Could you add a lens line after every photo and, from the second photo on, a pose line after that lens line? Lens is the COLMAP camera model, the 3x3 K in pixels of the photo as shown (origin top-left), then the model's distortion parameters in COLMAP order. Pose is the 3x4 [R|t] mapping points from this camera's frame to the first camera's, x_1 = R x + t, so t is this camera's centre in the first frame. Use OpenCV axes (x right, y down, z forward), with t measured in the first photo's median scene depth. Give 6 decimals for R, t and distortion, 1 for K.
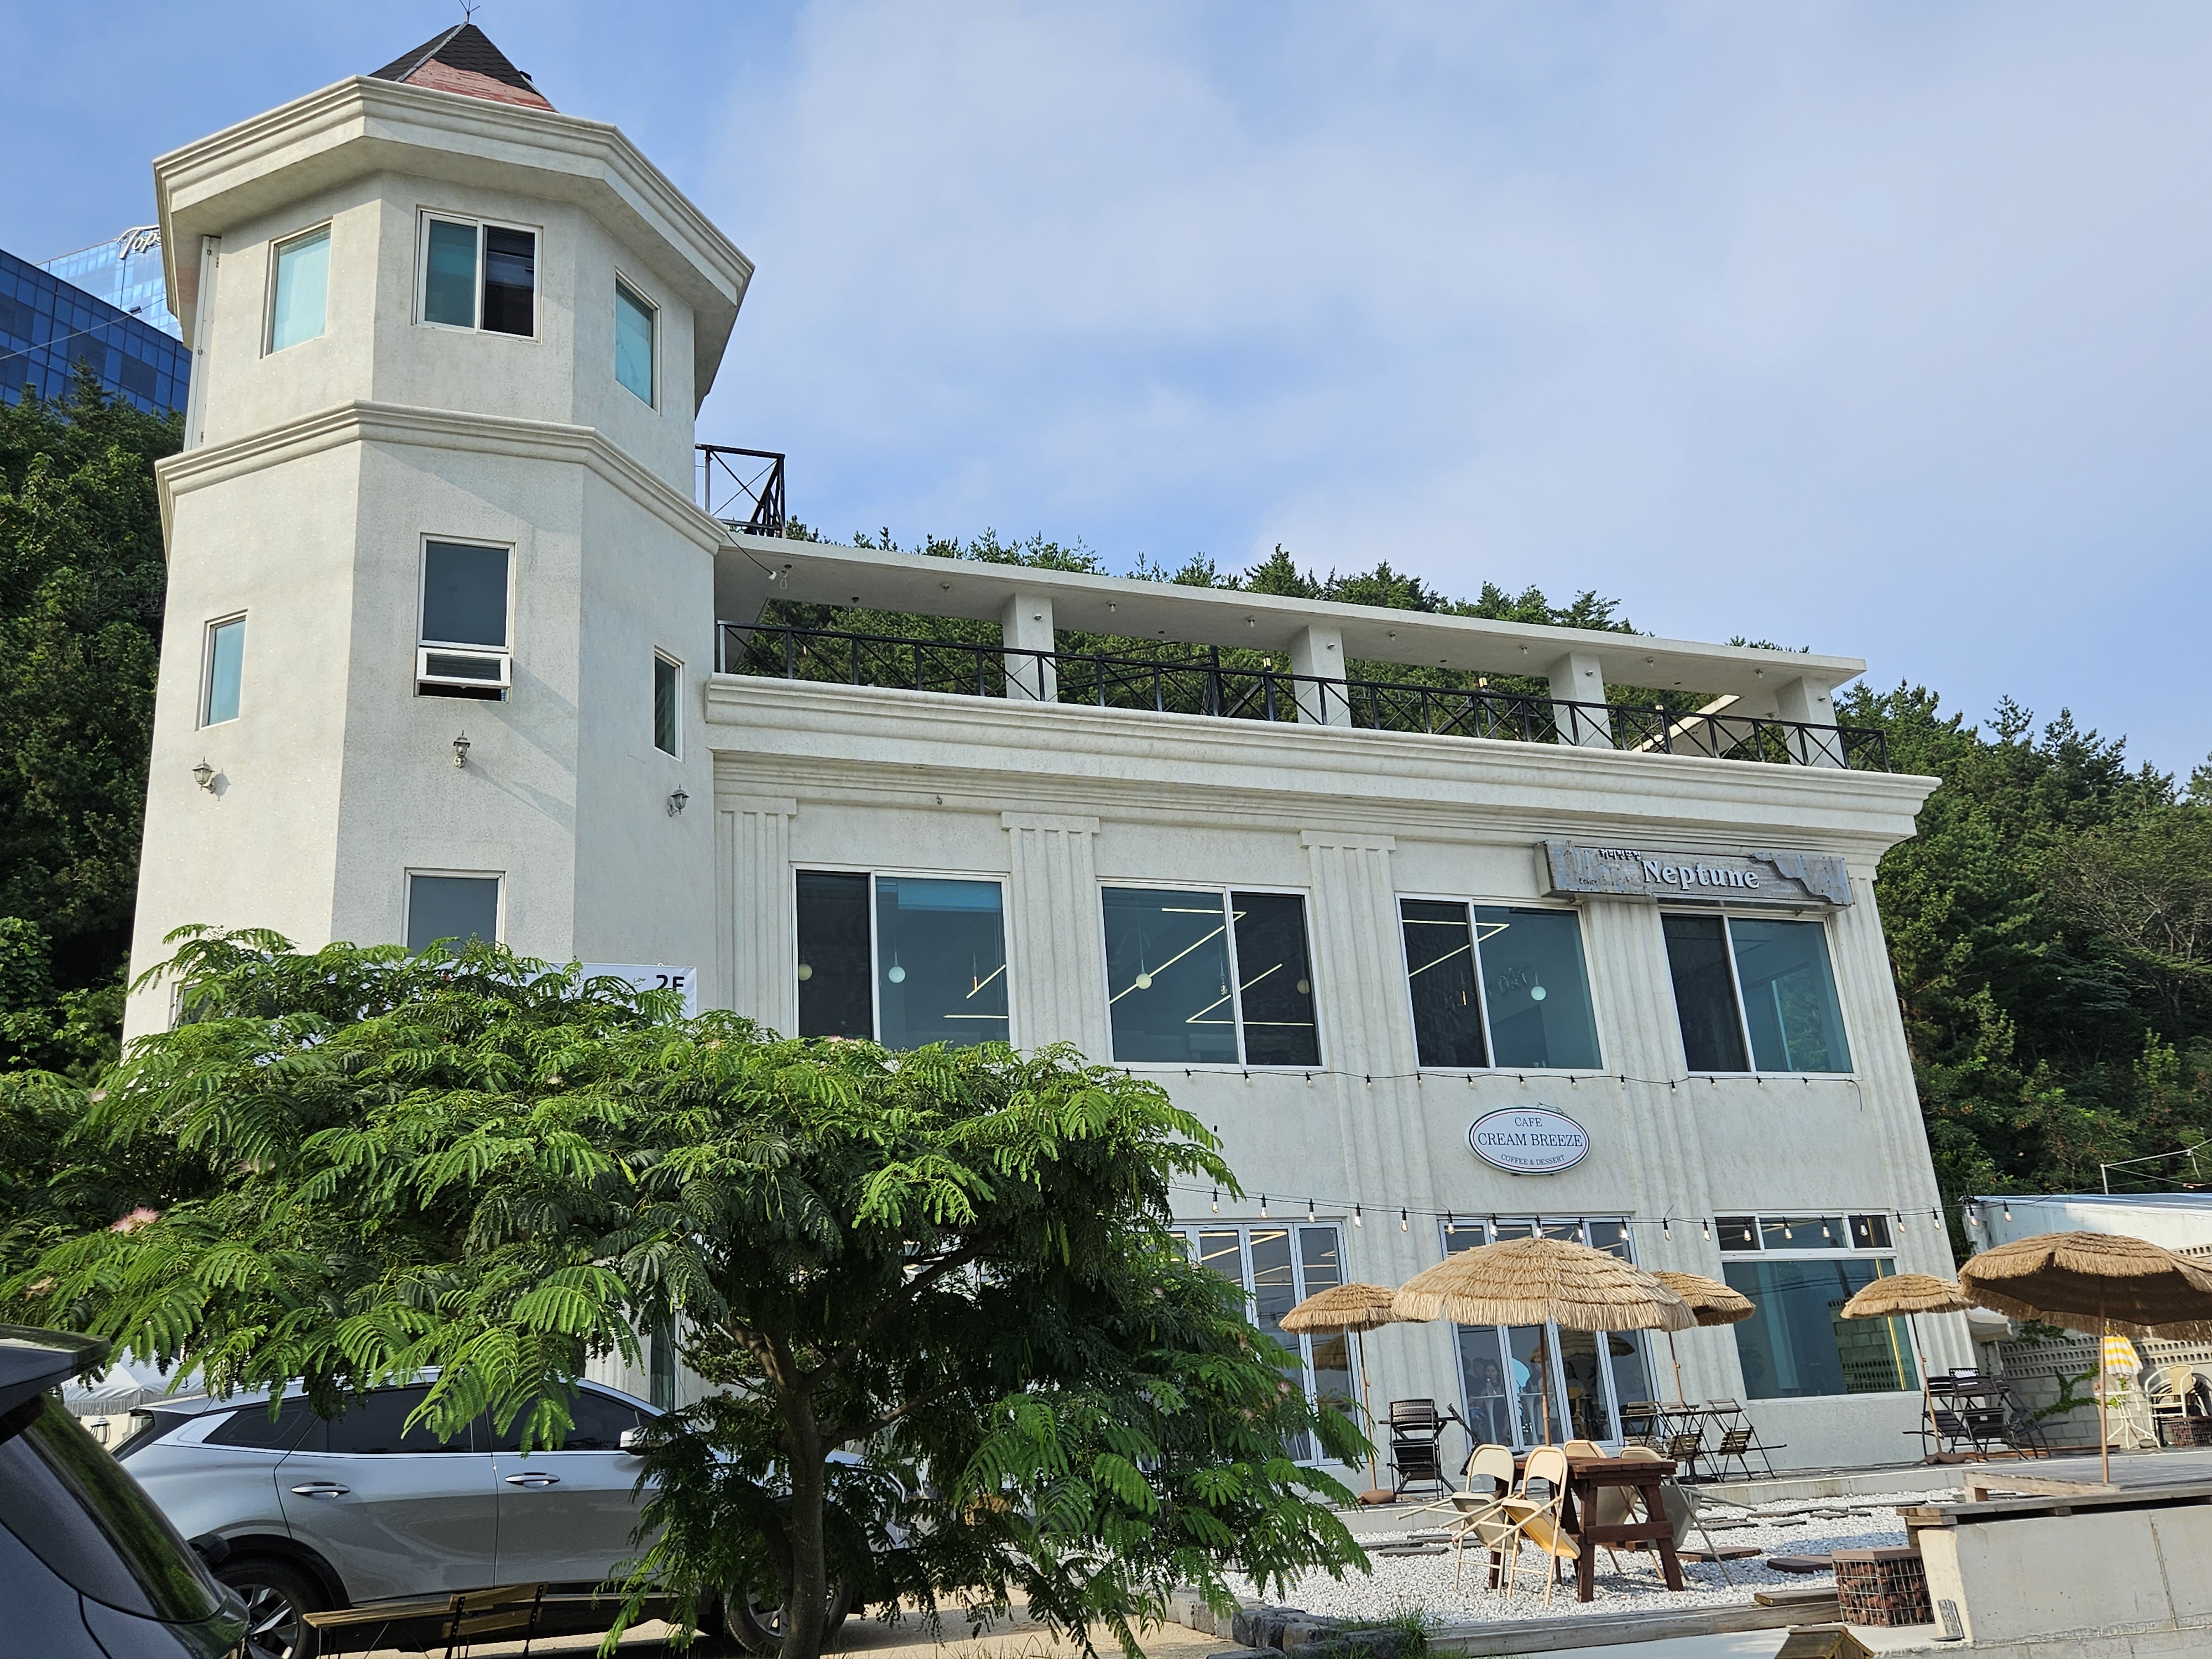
lens RADIAL K [[1893.3, 0, 1106.0], [0, 1893.3, 829.5], [0, 0, 1]] dist [0.060036, -0.009474]
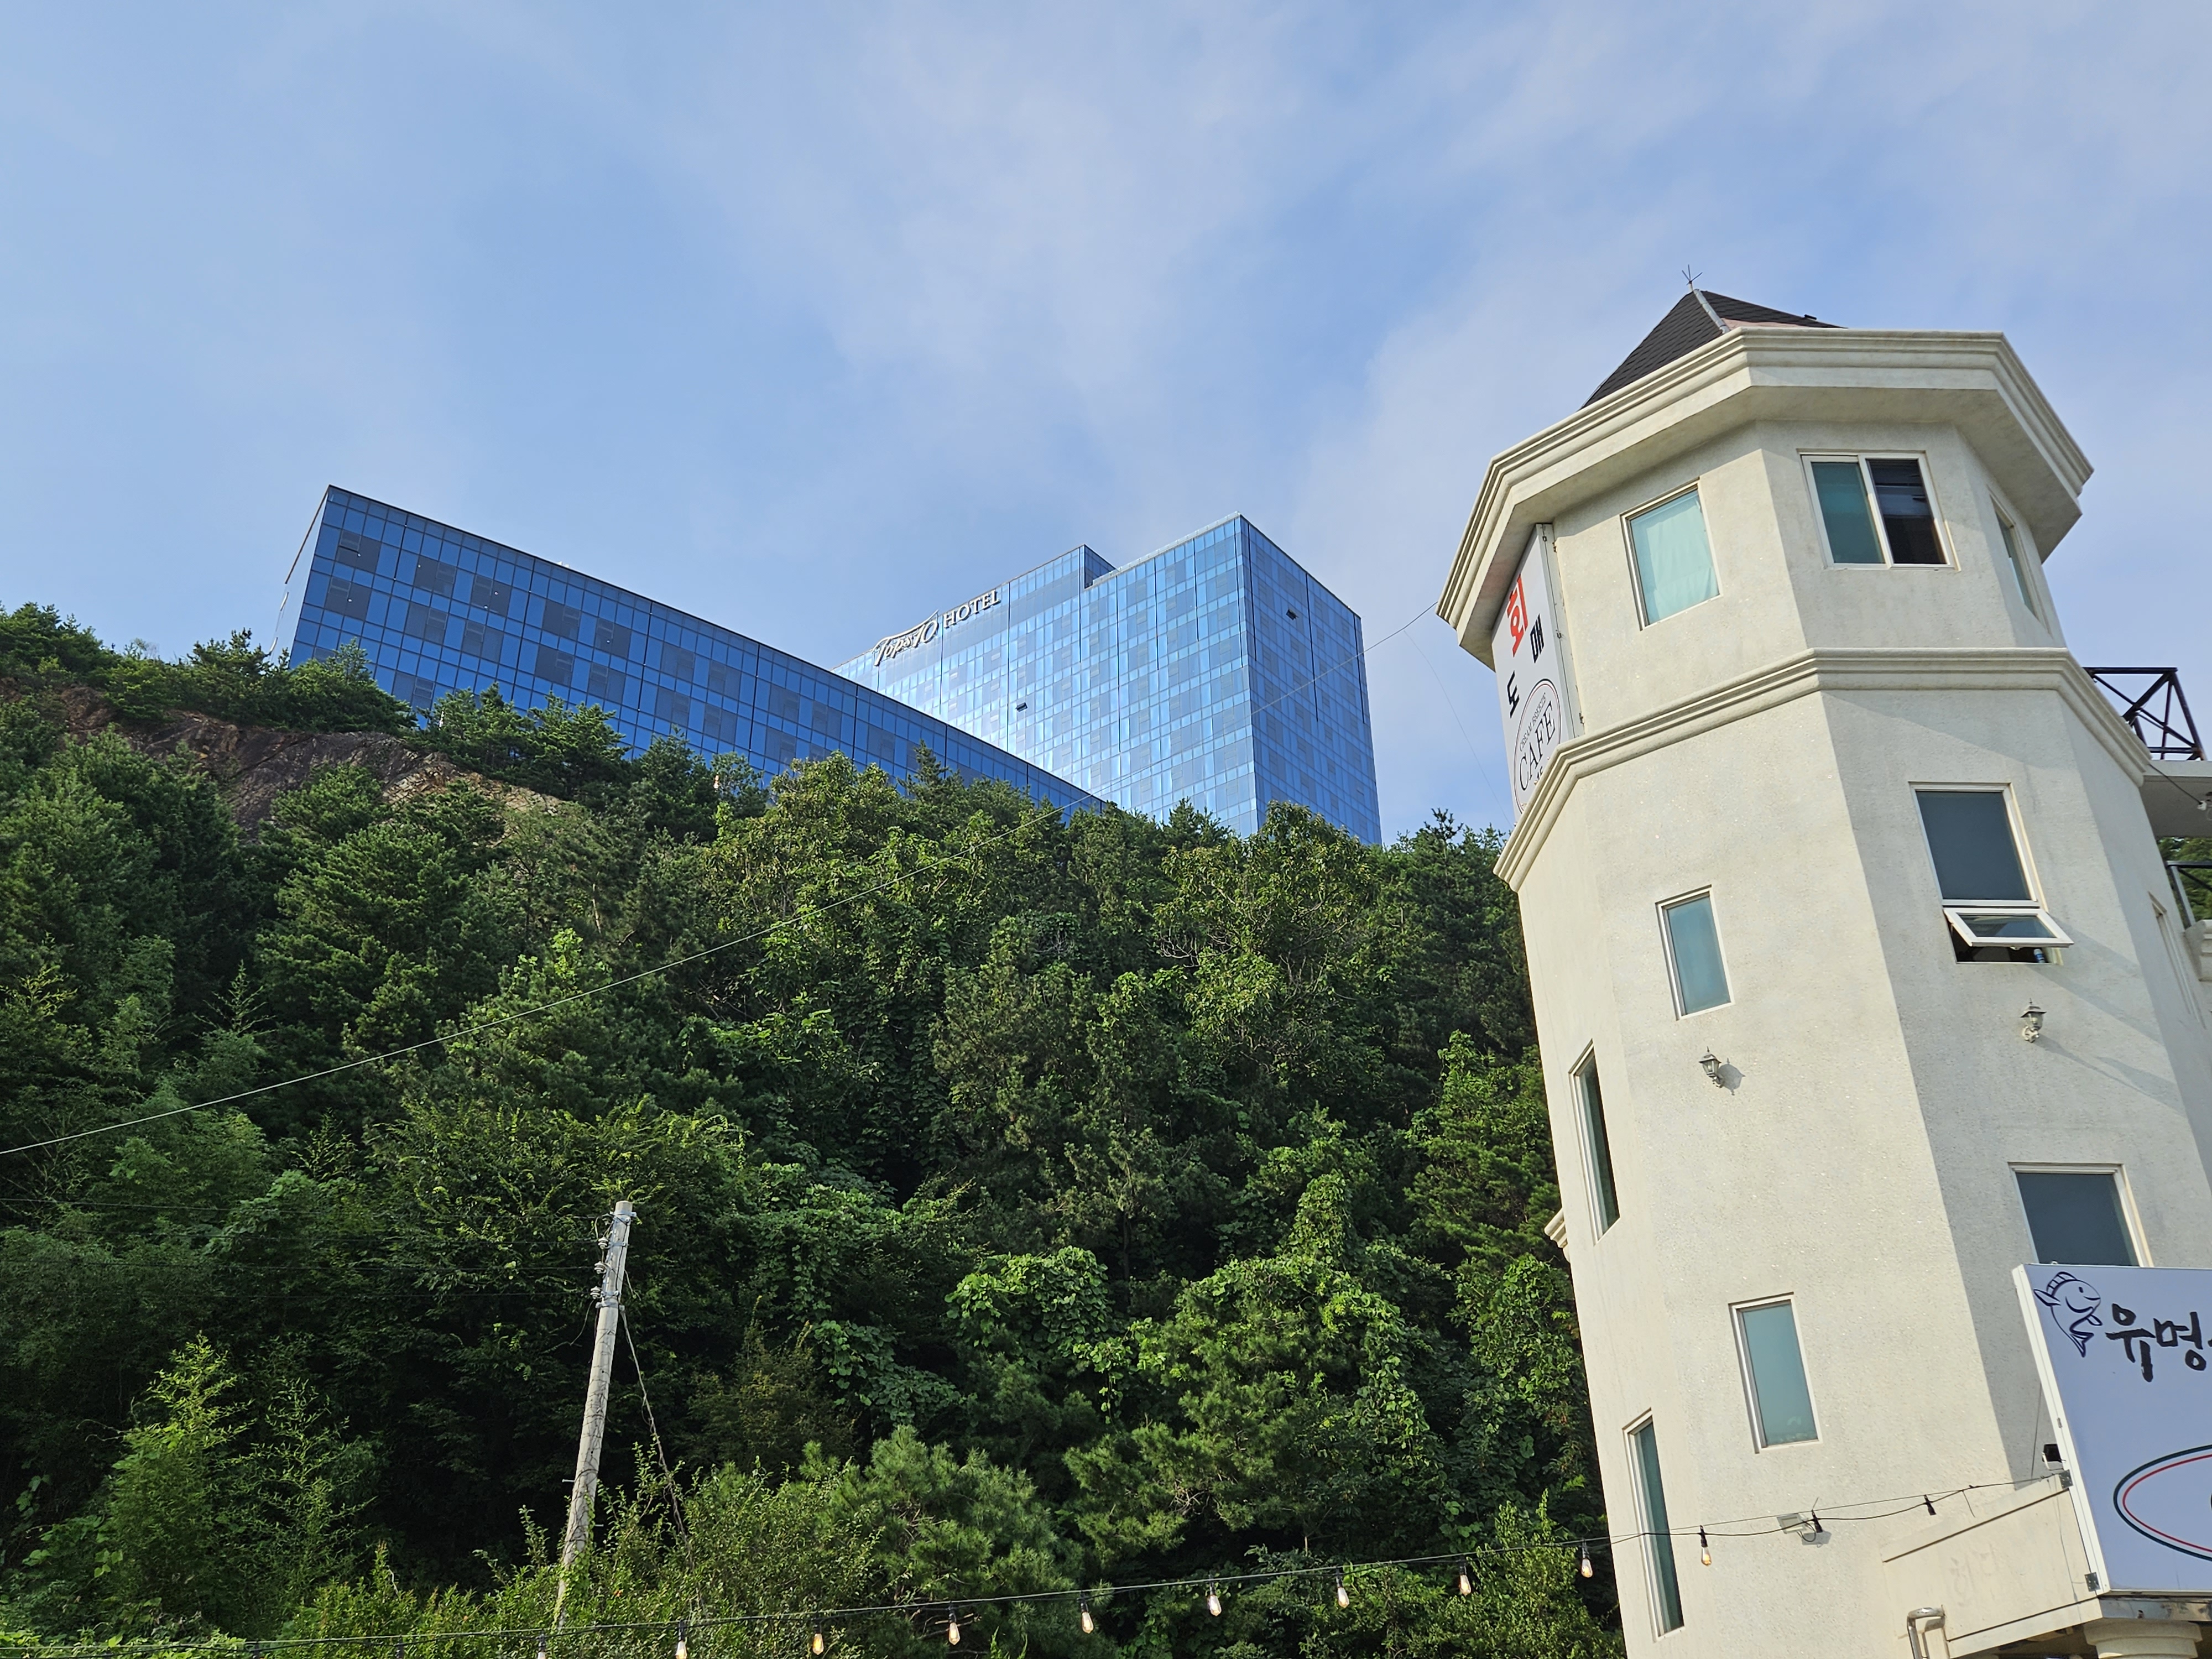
lens RADIAL K [[1893.3, 0, 1106.0], [0, 1893.3, 829.5], [0, 0, 1]] dist [0.060036, -0.009474]
pose [[0.945808, -0.097153, -0.309854, -0.406746], [0.044716, 0.984071, -0.172058, 0.002766], [0.321634, 0.148878, 0.935087, 0.046367]]
